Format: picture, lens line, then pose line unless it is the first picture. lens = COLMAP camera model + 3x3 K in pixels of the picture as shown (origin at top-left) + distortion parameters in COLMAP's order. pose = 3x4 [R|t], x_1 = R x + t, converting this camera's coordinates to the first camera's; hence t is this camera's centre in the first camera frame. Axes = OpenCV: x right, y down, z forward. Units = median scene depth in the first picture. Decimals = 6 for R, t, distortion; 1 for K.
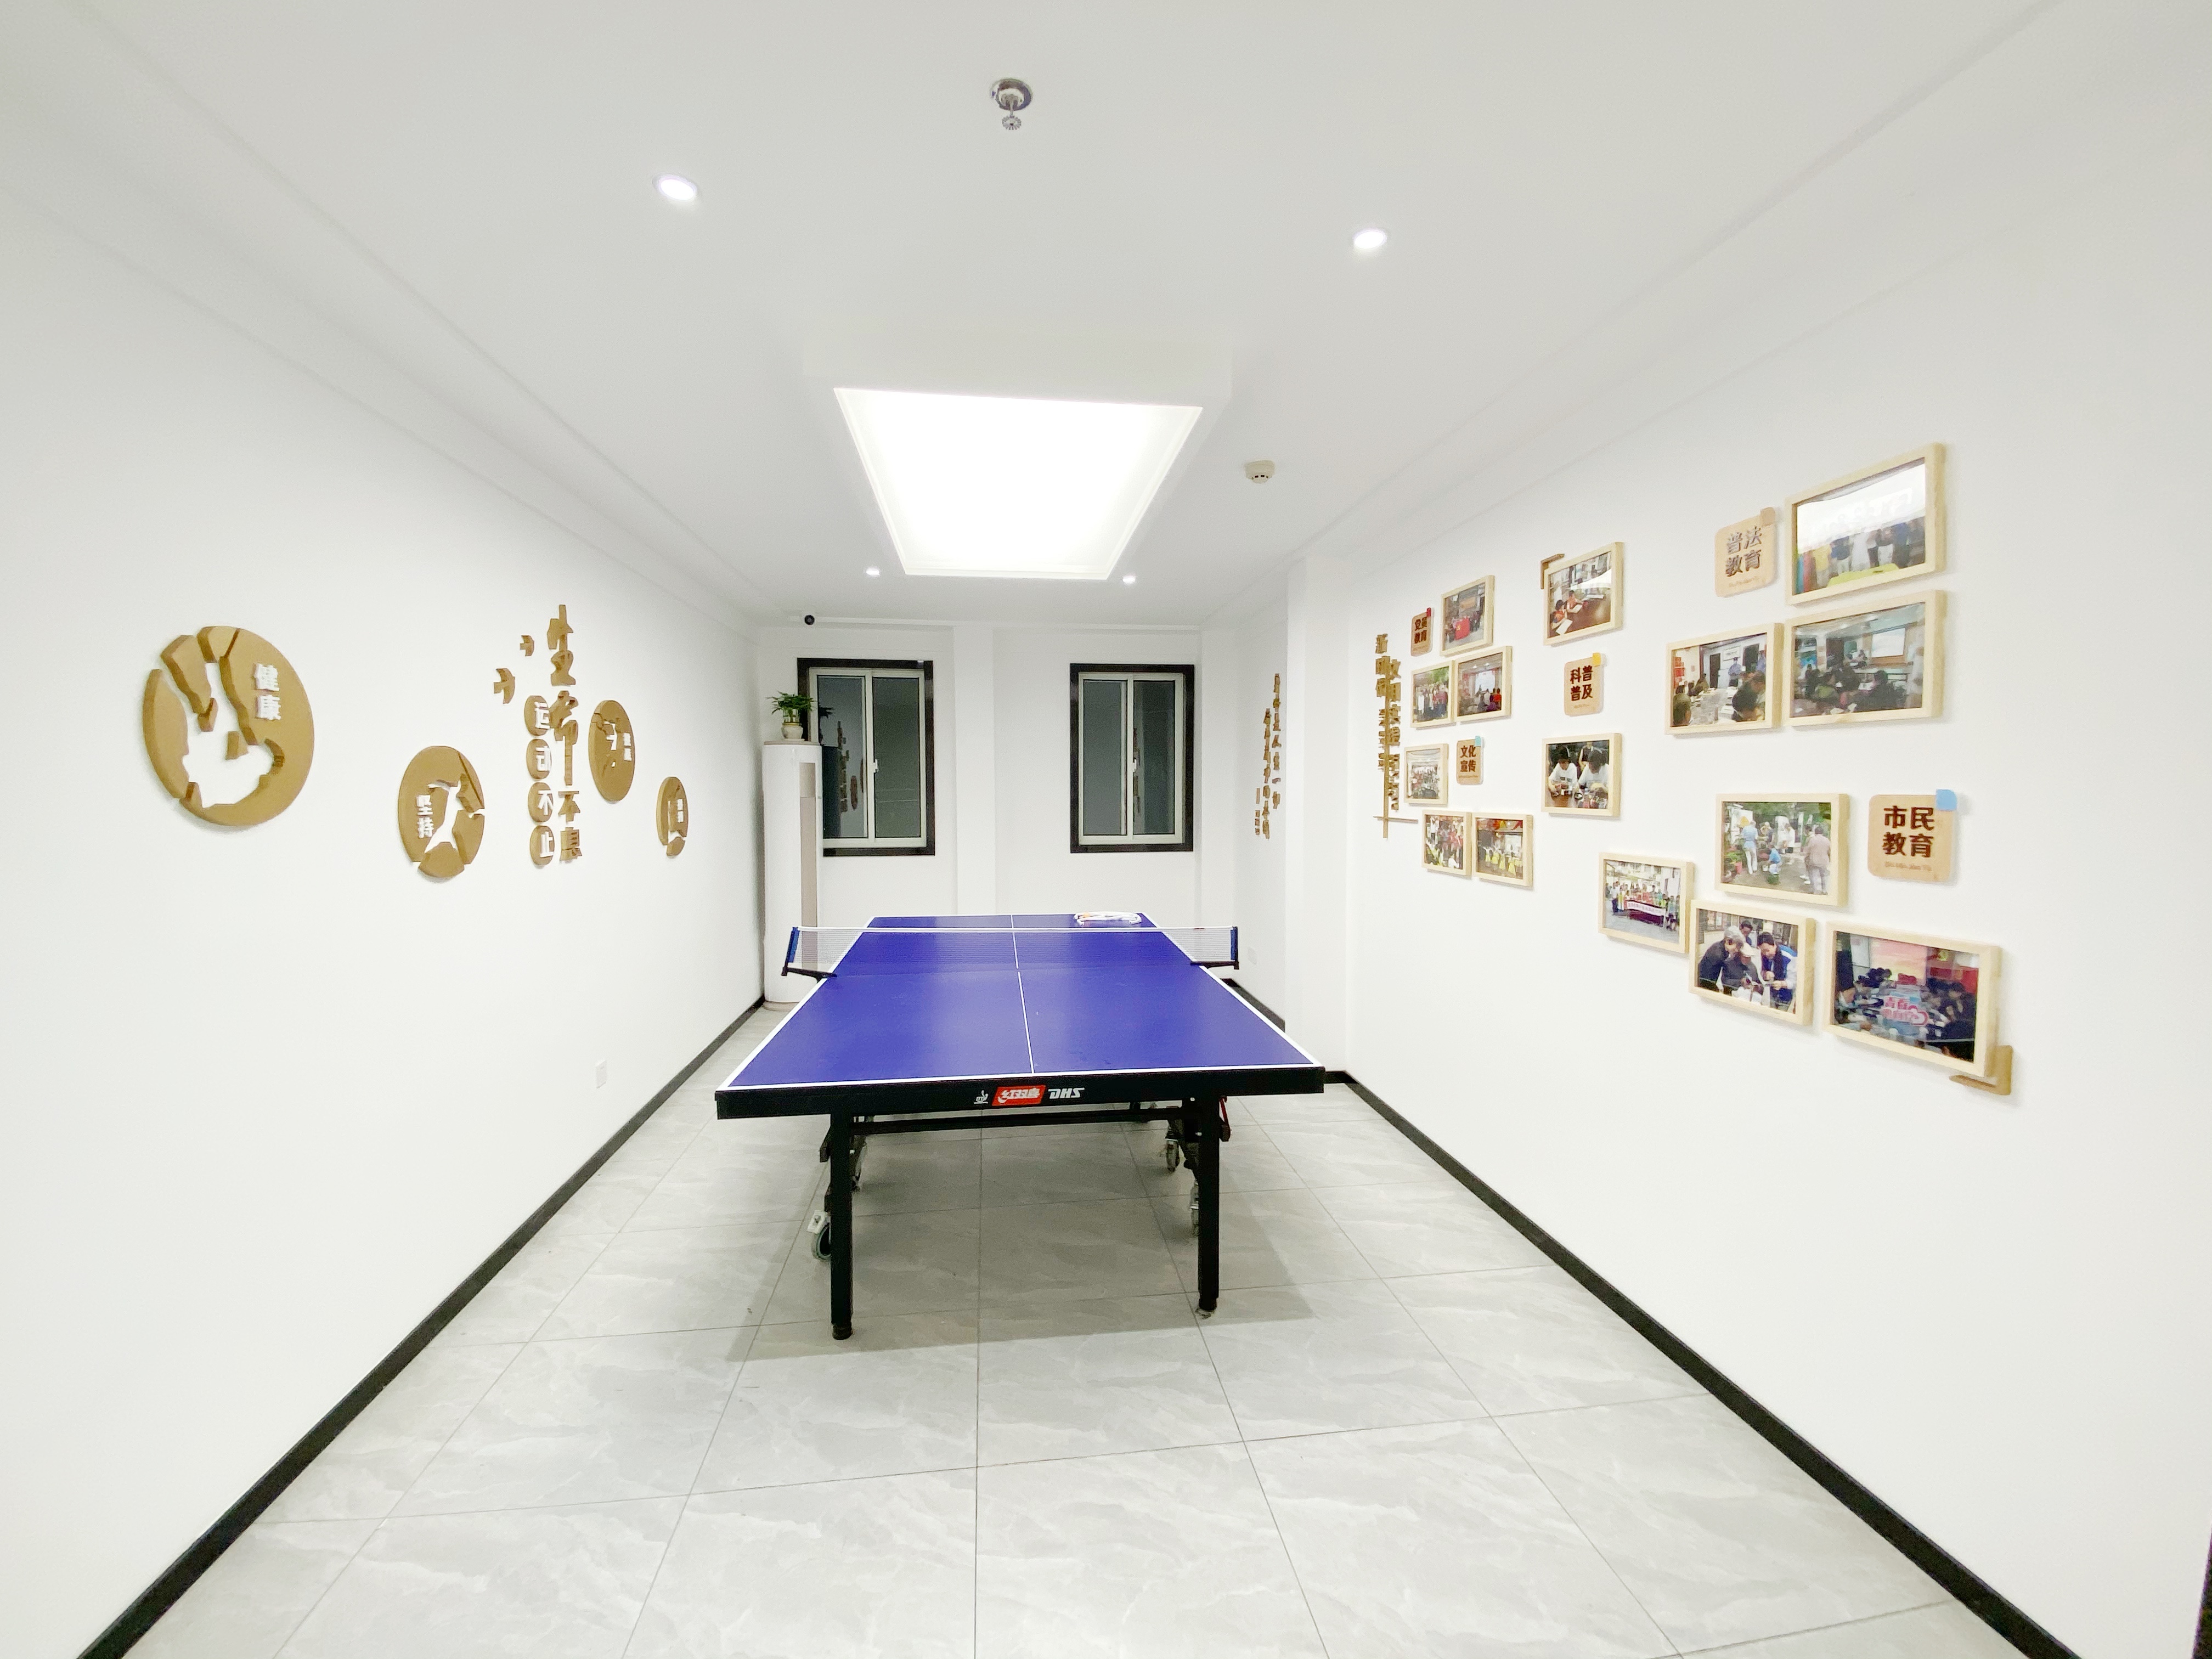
lens RADIAL K [[887.4, 0, 1105.8], [0, 887.4, 820.5], [0, 0, 1]] dist [0.007717, -0.000282]
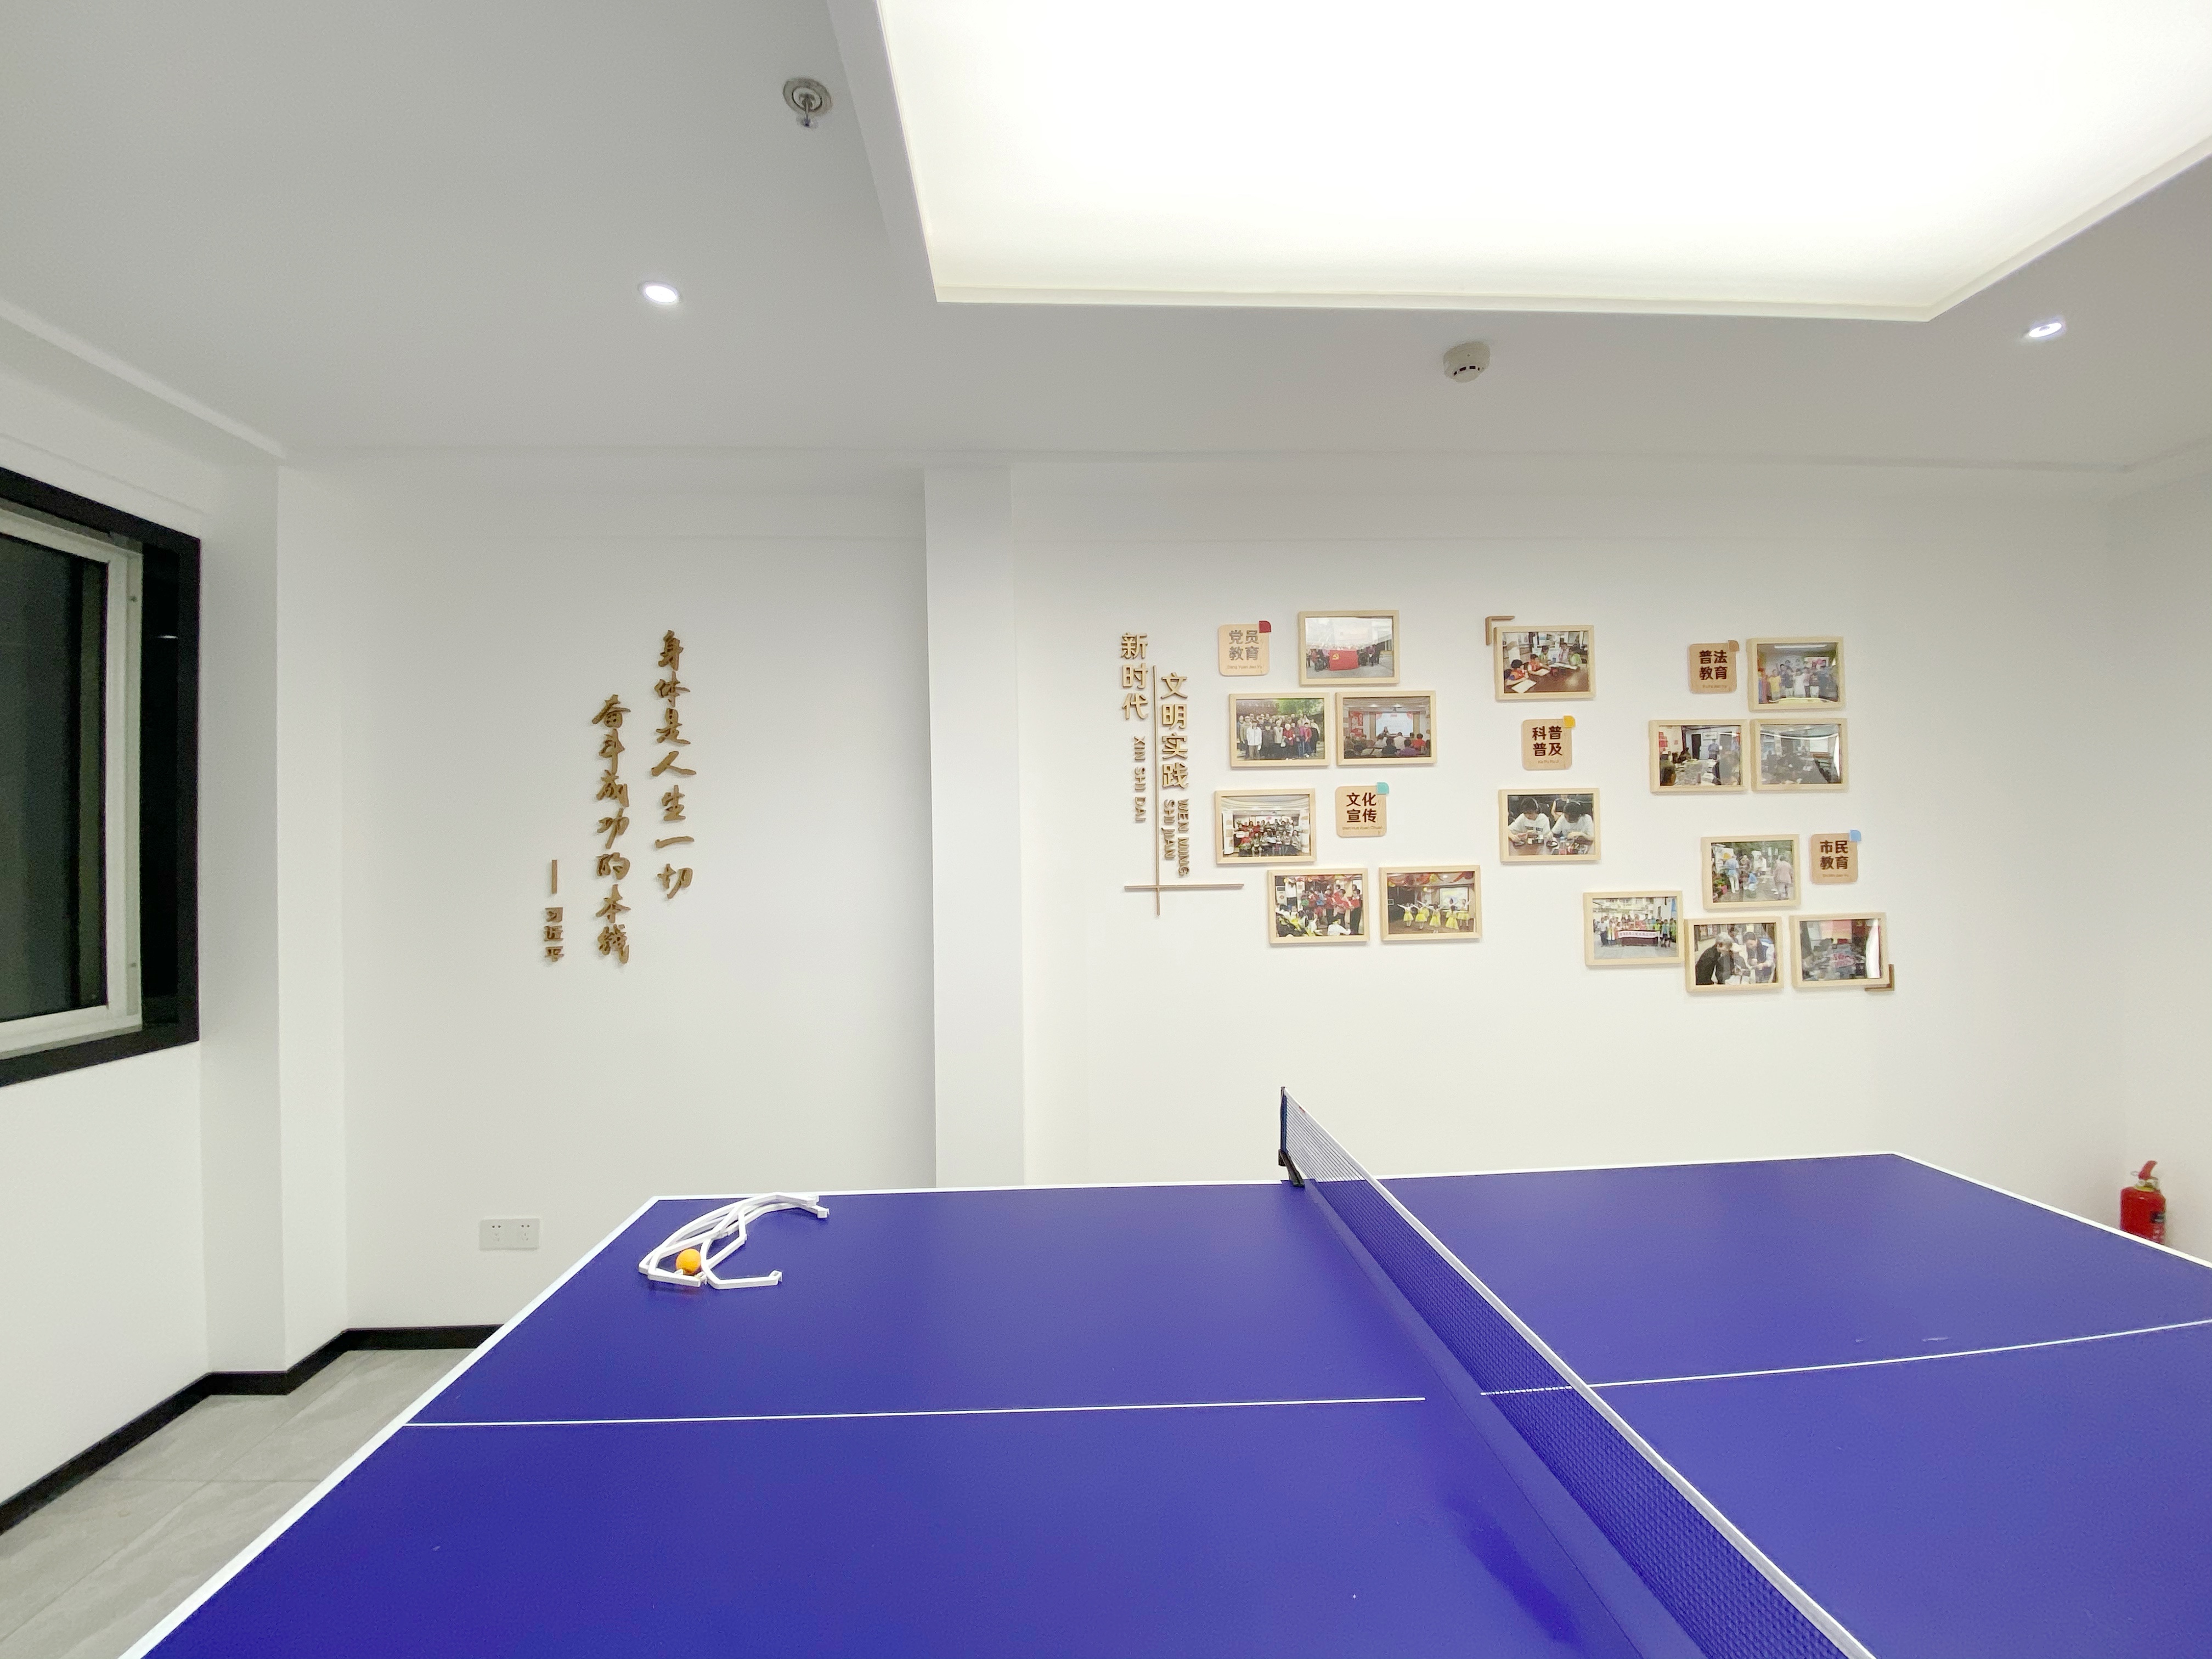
lens RADIAL K [[887.4, 0, 1098.5], [0, 887.4, 833.9], [0, 0, 1]] dist [0.007717, -0.000282]
pose [[0.088464, 0.016588, 0.995941, -0.671353], [0.060705, 0.997913, -0.022013, -0.055037], [-0.994228, 0.062406, 0.087272, 1.625683]]
